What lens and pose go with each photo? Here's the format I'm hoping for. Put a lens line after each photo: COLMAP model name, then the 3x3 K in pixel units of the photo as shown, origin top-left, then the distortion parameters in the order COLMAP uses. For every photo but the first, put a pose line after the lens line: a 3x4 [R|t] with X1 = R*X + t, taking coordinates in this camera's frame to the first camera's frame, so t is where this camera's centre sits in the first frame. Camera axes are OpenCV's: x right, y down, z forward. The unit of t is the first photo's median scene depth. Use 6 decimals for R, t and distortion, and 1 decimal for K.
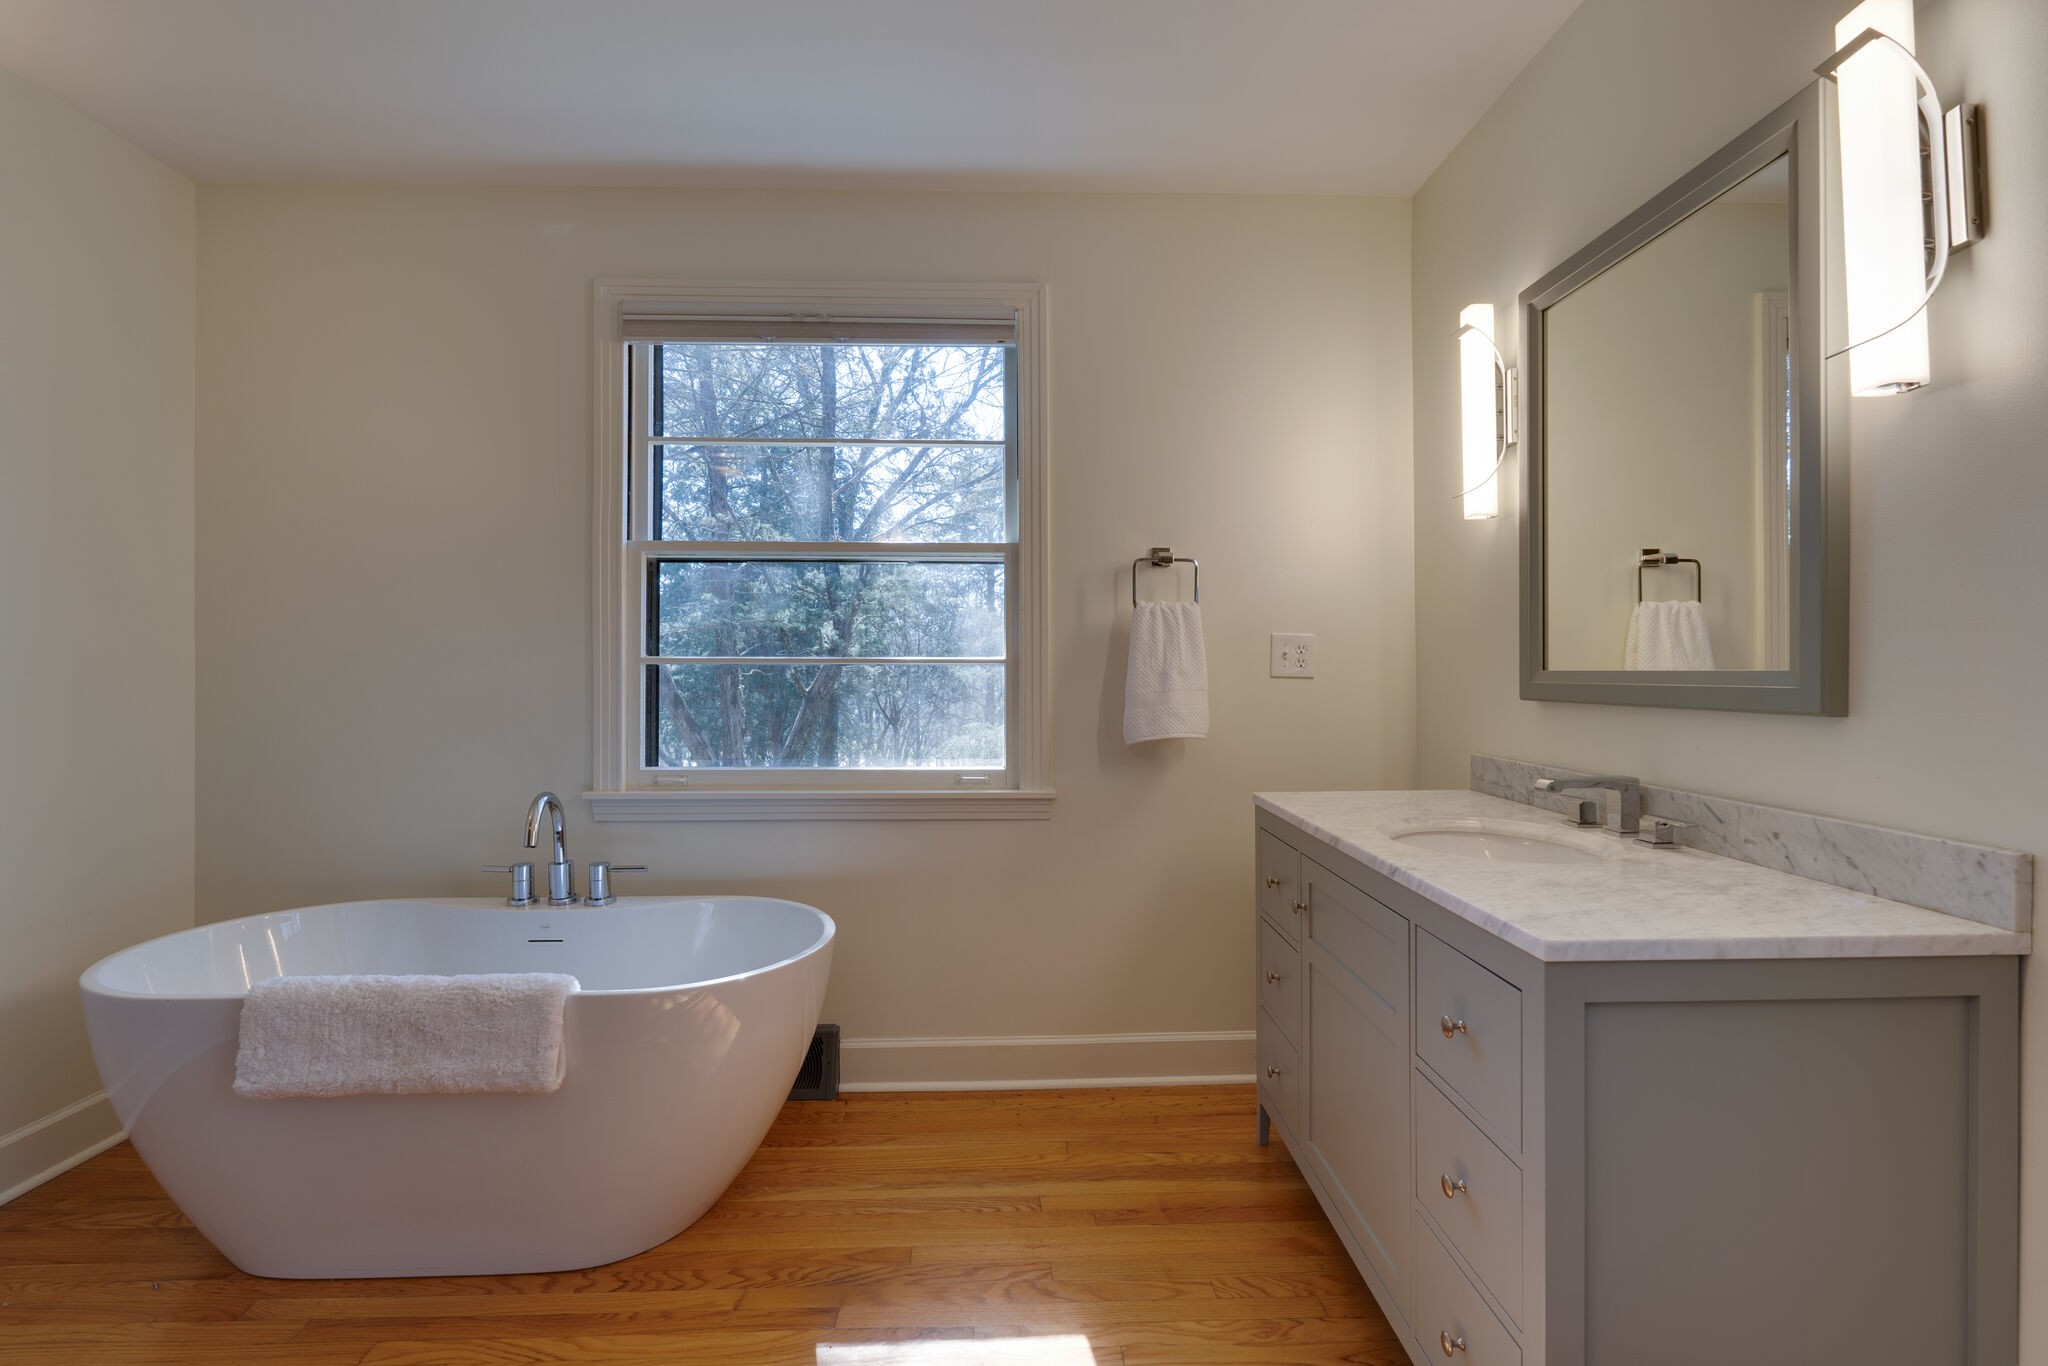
lens RADIAL K [[921.5, 0, 1017.8], [0, 921.5, 672.9], [0, 0, 1]] dist [-0.000013, 0.000618]
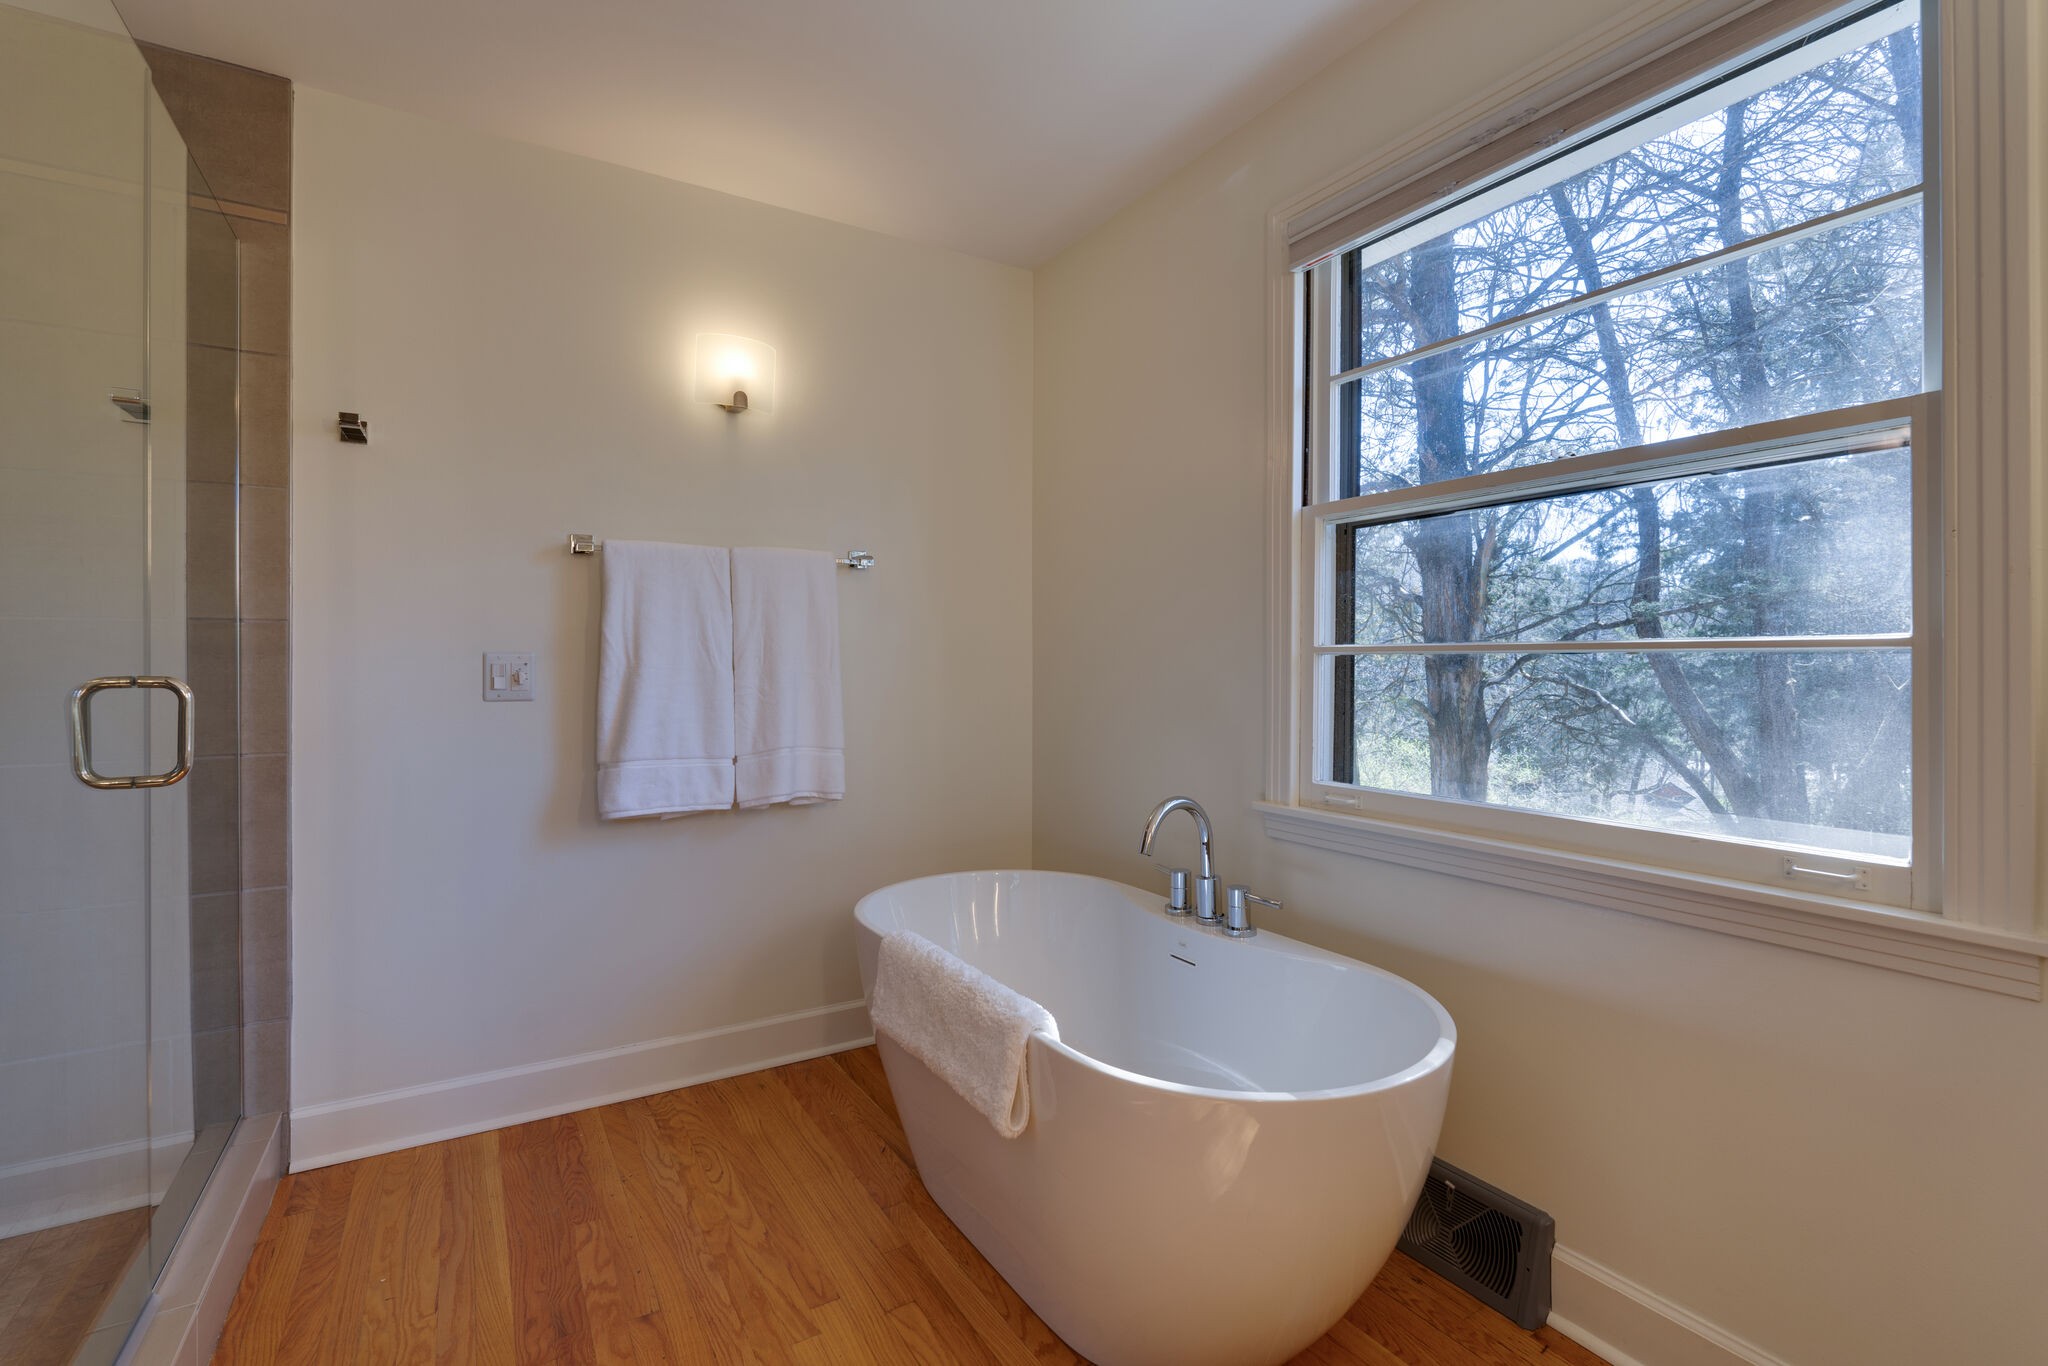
lens RADIAL K [[921.5, 0, 1027.7], [0, 921.5, 661.0], [0, 0, 1]] dist [-0.000013, 0.000618]
pose [[0.495117, -0.001583, -0.868825, 0.189114], [0.002184, 0.999997, -0.000577, -0.004048], [0.868824, -0.001612, 0.495119, 0.388249]]
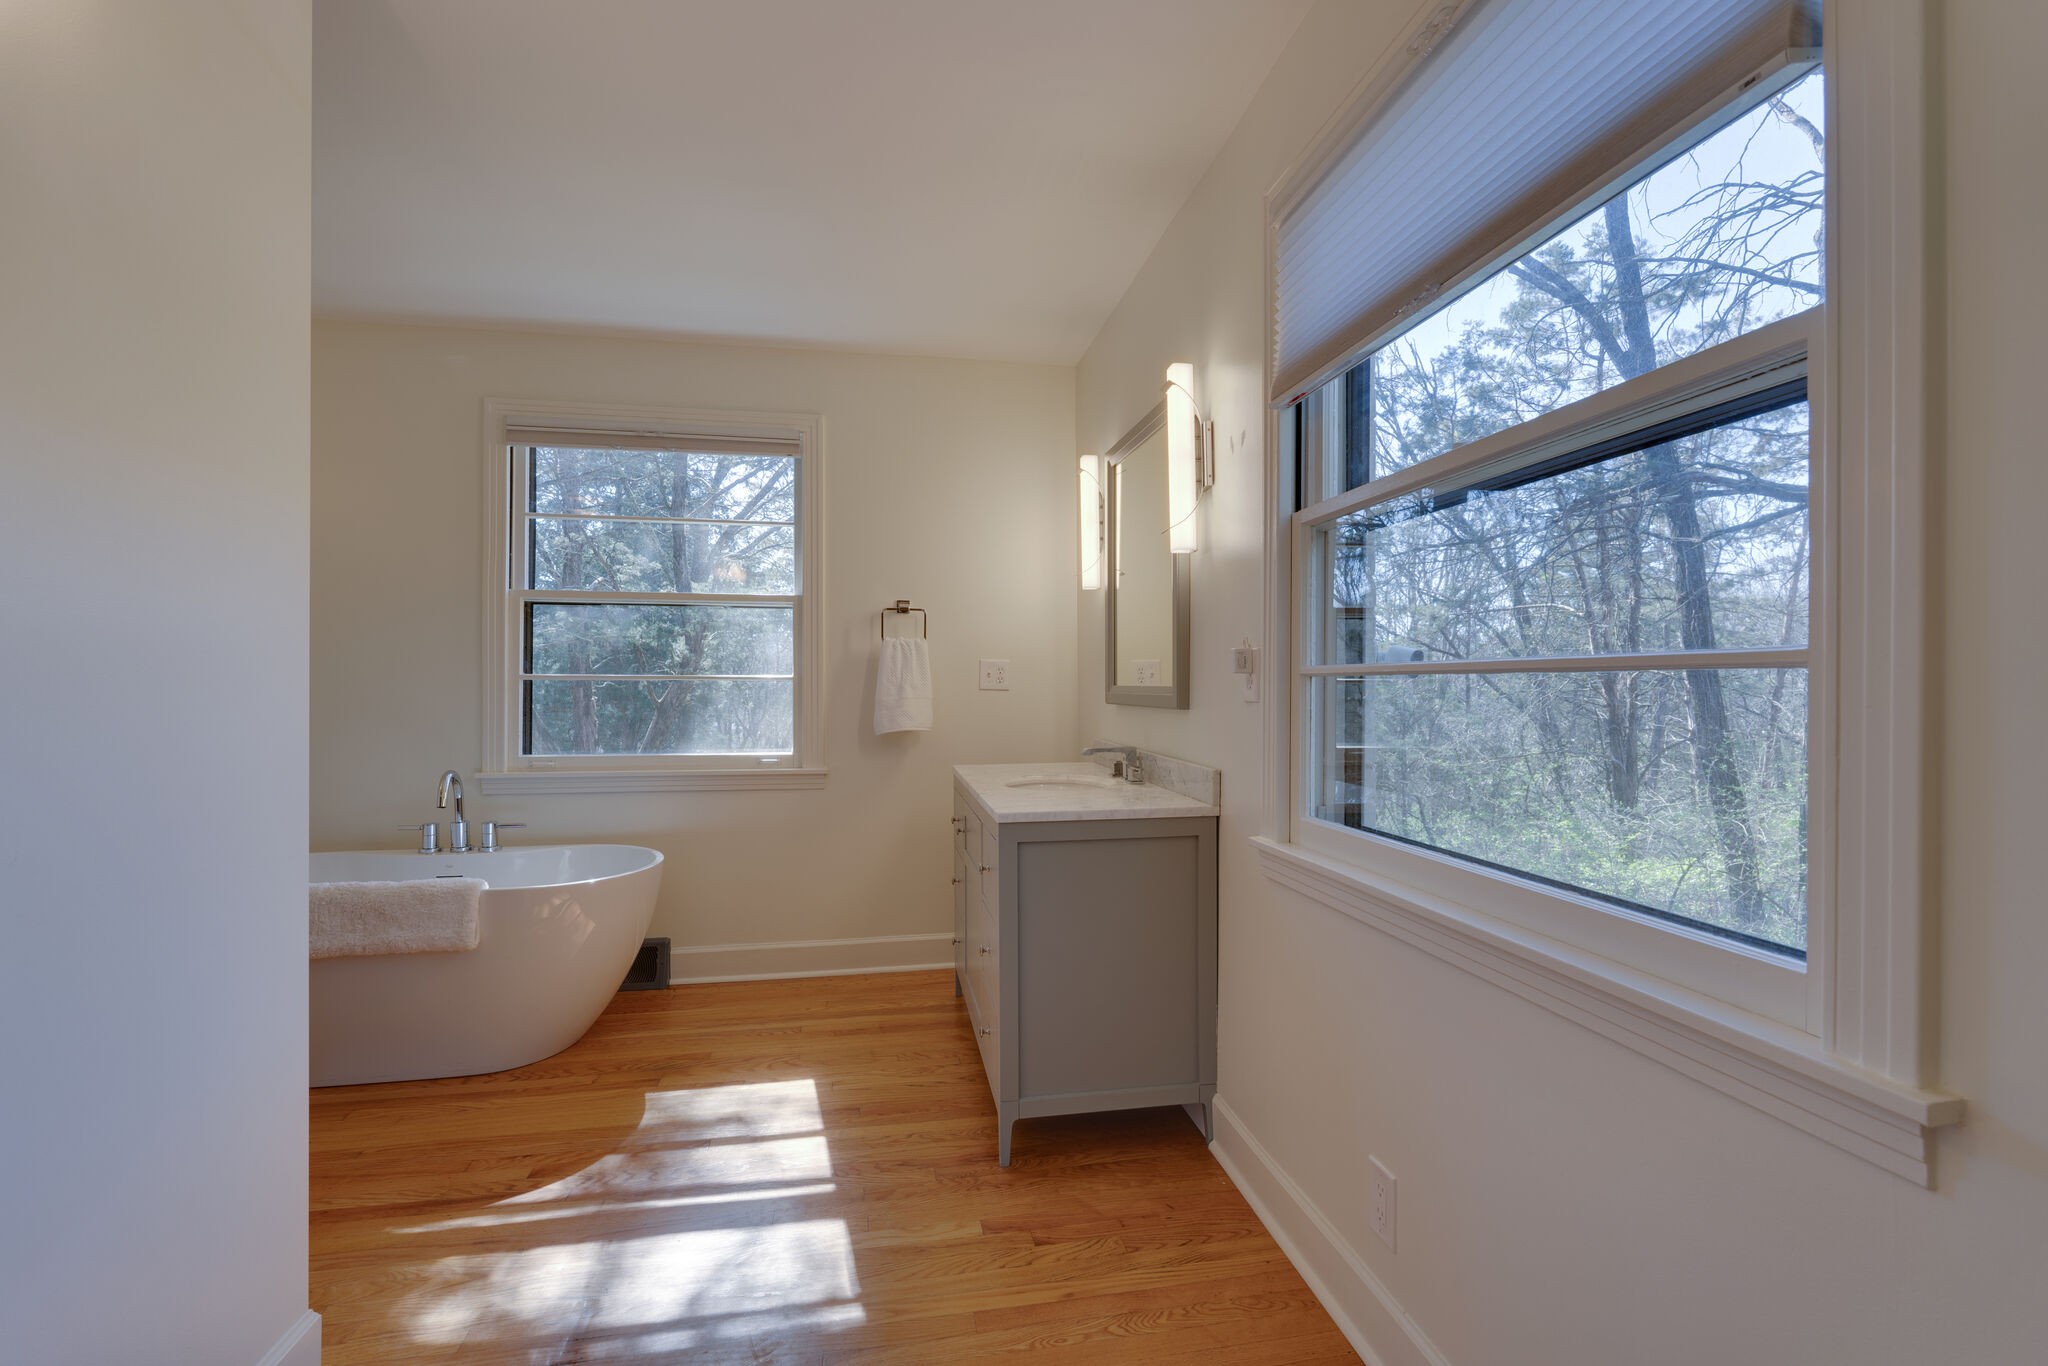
lens RADIAL K [[921.5, 0, 1026.8], [0, 921.5, 680.4], [0, 0, 1]] dist [-0.000013, 0.000618]
pose [[0.988980, 0.001528, 0.148040, 0.140498], [-0.000756, 0.999986, -0.005273, -0.002264], [-0.148046, 0.005103, 0.988967, -0.488274]]
